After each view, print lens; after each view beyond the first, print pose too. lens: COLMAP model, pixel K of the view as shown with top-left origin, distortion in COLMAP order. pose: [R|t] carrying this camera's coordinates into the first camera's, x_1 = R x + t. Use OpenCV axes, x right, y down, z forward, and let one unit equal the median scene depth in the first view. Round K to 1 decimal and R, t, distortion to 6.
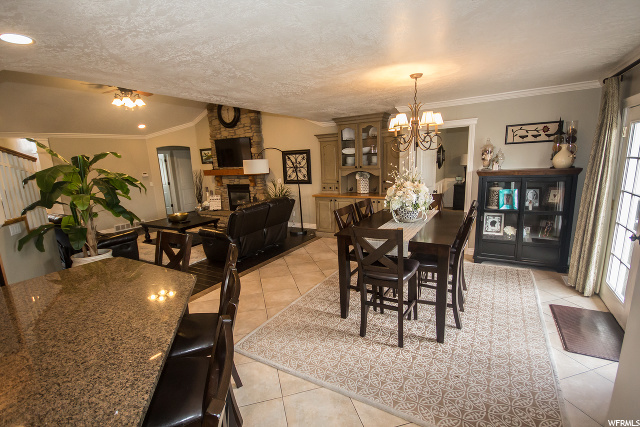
lens RADIAL K [[300.3, 0, 317.4], [0, 300.3, 218.7], [0, 0, 1]] dist [0.013862, -0.000350]
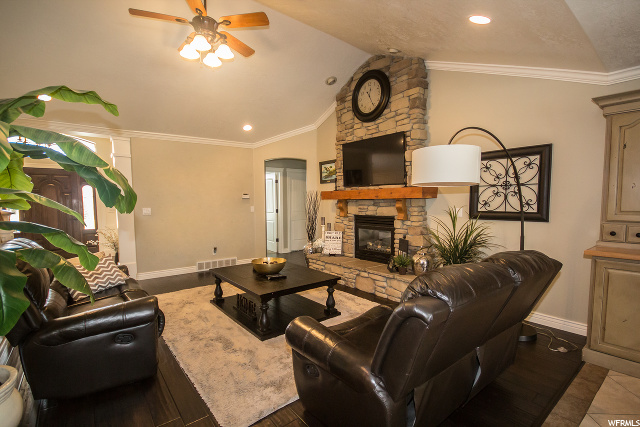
lens RADIAL K [[300.3, 0, 322.0], [0, 300.3, 215.5], [0, 0, 1]] dist [0.013862, -0.000350]
pose [[0.935804, 0.059263, -0.347505, -0.159738], [-0.107427, 0.986822, -0.121001, -0.033639], [0.335755, 0.150564, 0.929838, 0.436606]]
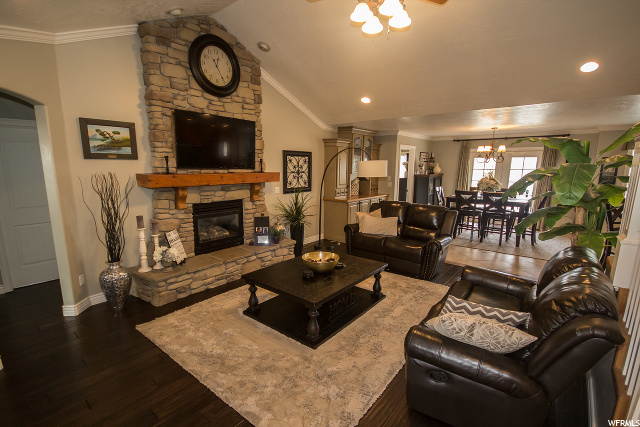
lens RADIAL K [[300.3, 0, 318.3], [0, 300.3, 216.2], [0, 0, 1]] dist [0.013862, -0.000350]
pose [[0.147276, -0.116407, 0.982222, -0.806928], [0.181930, 0.979295, 0.088781, -0.107787], [-0.972220, 0.165620, 0.165404, 0.769208]]
